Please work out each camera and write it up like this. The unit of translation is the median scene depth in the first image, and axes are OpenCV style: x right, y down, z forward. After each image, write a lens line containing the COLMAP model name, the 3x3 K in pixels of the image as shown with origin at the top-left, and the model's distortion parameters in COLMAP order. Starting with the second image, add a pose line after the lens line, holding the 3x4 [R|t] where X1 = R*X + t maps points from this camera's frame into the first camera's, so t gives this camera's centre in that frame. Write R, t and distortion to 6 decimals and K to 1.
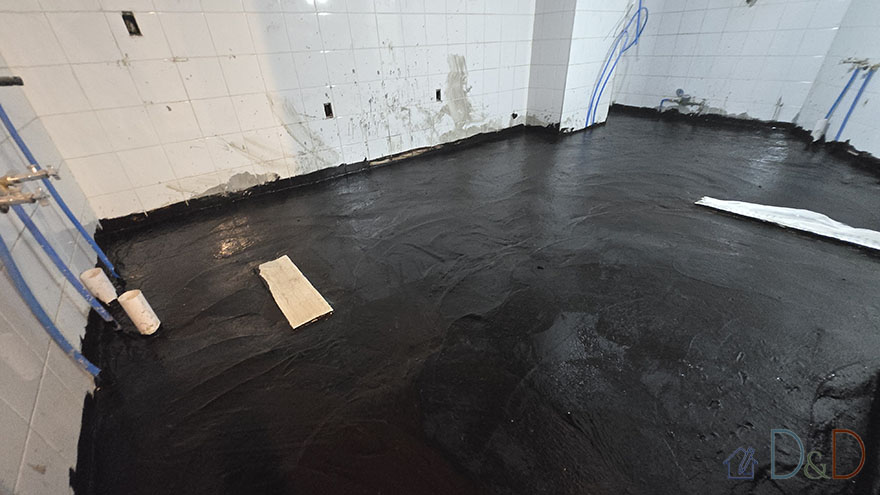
lens RADIAL K [[345.1, 0, 441.3], [0, 345.1, 248.0], [0, 0, 1]] dist [-0.001940, -0.000156]
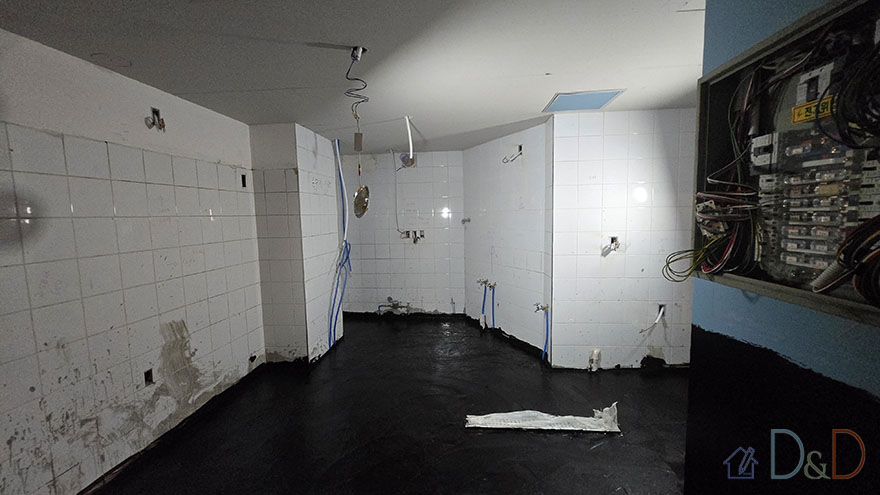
lens RADIAL K [[345.1, 0, 442.5], [0, 345.1, 246.5], [0, 0, 1]] dist [-0.001940, -0.000156]
pose [[0.683990, -0.041832, 0.728291, -0.097062], [0.365187, 0.883887, -0.292204, -0.235025], [-0.631503, 0.465827, 0.619846, 0.023877]]
